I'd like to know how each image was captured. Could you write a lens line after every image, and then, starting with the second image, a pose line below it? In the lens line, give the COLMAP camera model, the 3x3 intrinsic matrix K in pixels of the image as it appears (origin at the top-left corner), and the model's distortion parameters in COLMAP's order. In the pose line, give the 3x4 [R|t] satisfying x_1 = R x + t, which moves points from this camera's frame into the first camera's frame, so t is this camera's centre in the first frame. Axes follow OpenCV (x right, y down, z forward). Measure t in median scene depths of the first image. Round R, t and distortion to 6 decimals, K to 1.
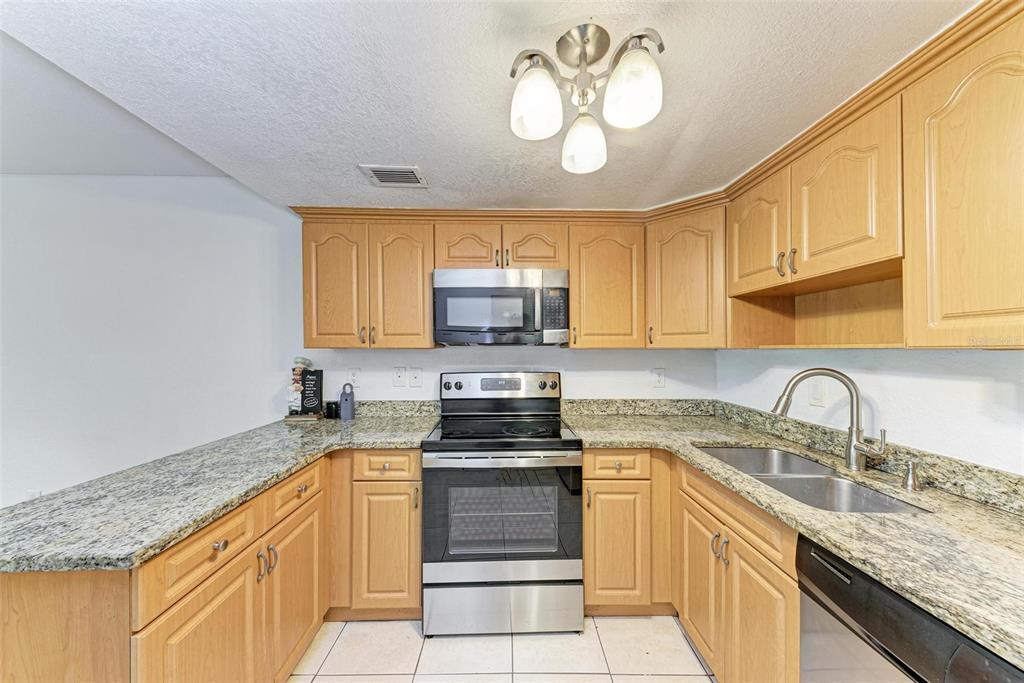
lens RADIAL K [[354.8, 0, 510.1], [0, 354.8, 347.2], [0, 0, 1]] dist [0.012949, -0.001154]
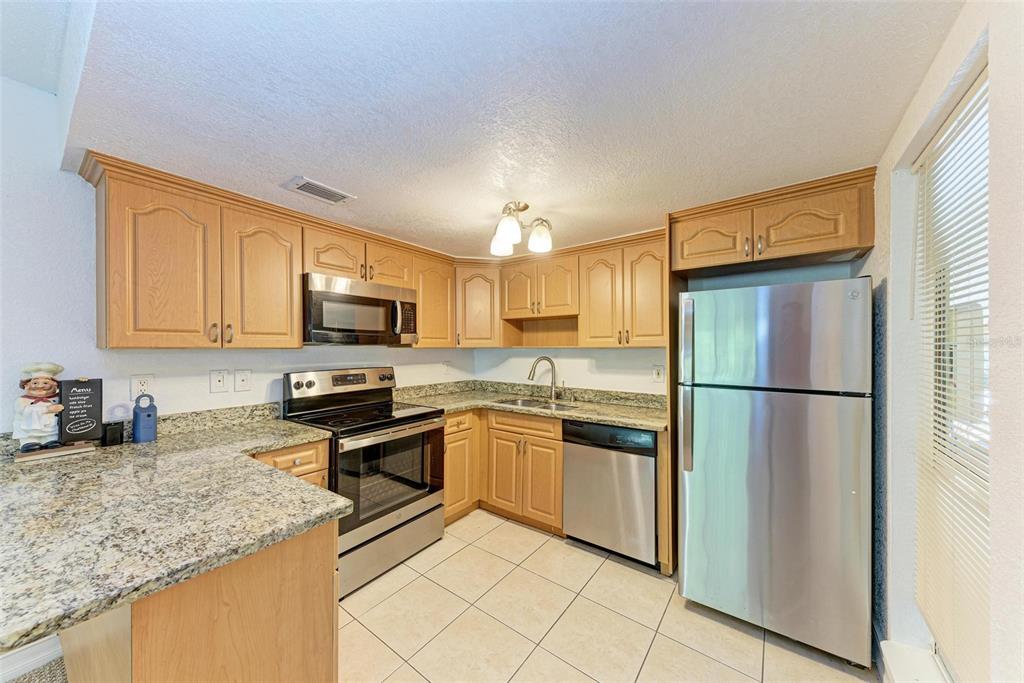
lens RADIAL K [[354.8, 0, 511.6], [0, 354.8, 345.3], [0, 0, 1]] dist [0.012949, -0.001154]
pose [[0.601678, 0.003790, 0.798730, -0.699428], [-0.001517, 0.999992, -0.003602, -0.002546], [-0.798738, 0.000955, 0.601679, -0.109161]]
